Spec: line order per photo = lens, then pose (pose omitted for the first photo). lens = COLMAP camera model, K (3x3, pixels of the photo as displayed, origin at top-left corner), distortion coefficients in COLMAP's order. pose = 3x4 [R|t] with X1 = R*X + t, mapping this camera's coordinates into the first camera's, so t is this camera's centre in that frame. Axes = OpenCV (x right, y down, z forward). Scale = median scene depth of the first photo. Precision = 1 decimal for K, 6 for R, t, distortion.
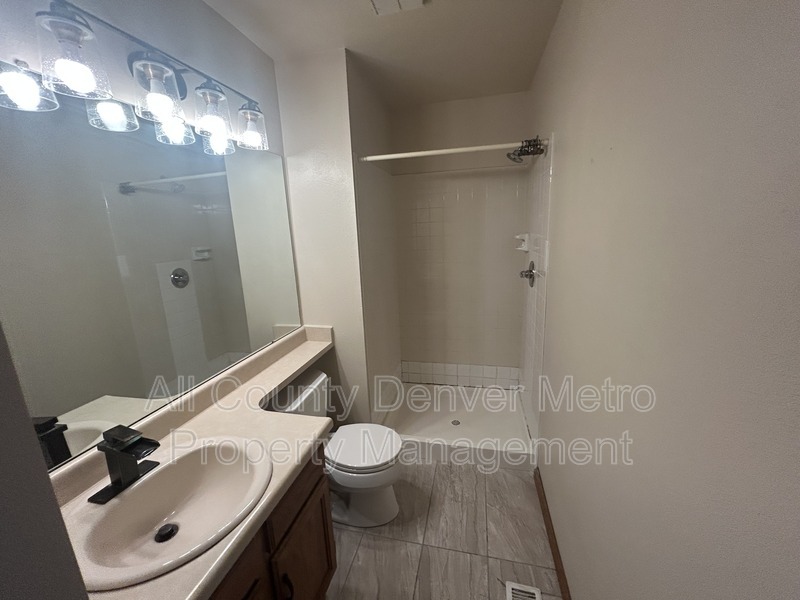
lens RADIAL K [[323.8, 0, 398.4], [0, 323.8, 300.3], [0, 0, 1]] dist [0.000339, 0.000047]
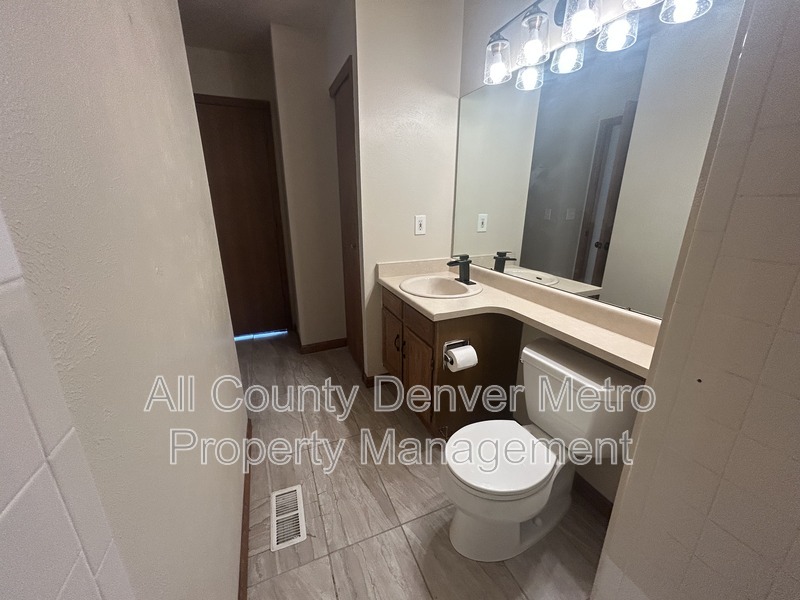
lens RADIAL K [[323.8, 0, 397.6], [0, 323.8, 299.6], [0, 0, 1]] dist [0.000339, 0.000047]
pose [[-0.813399, 0.213337, -0.541174, 0.418831], [-0.088121, 0.874395, 0.477145, -0.190045], [0.574992, 0.435799, -0.692433, 1.315137]]
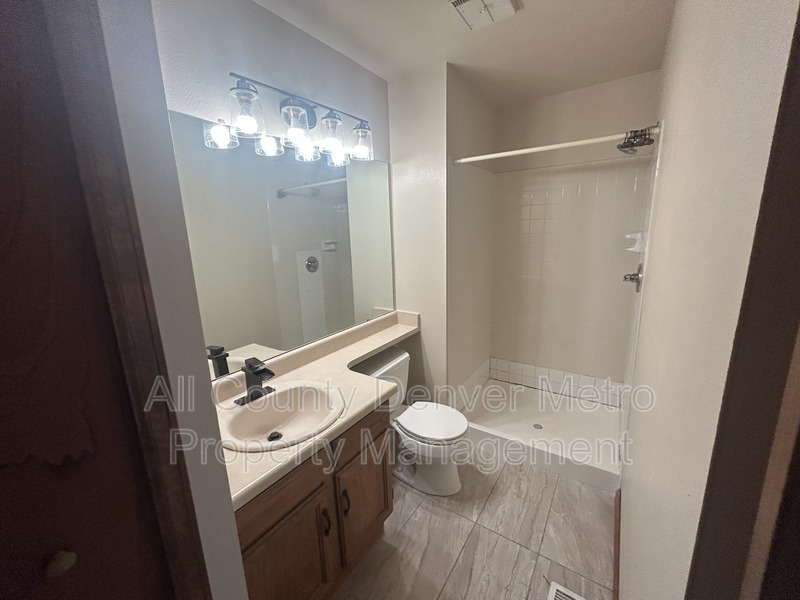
lens RADIAL K [[323.8, 0, 397.0], [0, 323.8, 300.5], [0, 0, 1]] dist [0.000339, 0.000047]
pose [[0.933039, 0.088545, -0.348710, 0.138682], [-0.084737, 0.996059, 0.026192, 0.017918], [0.349655, 0.005111, 0.936865, -0.093375]]
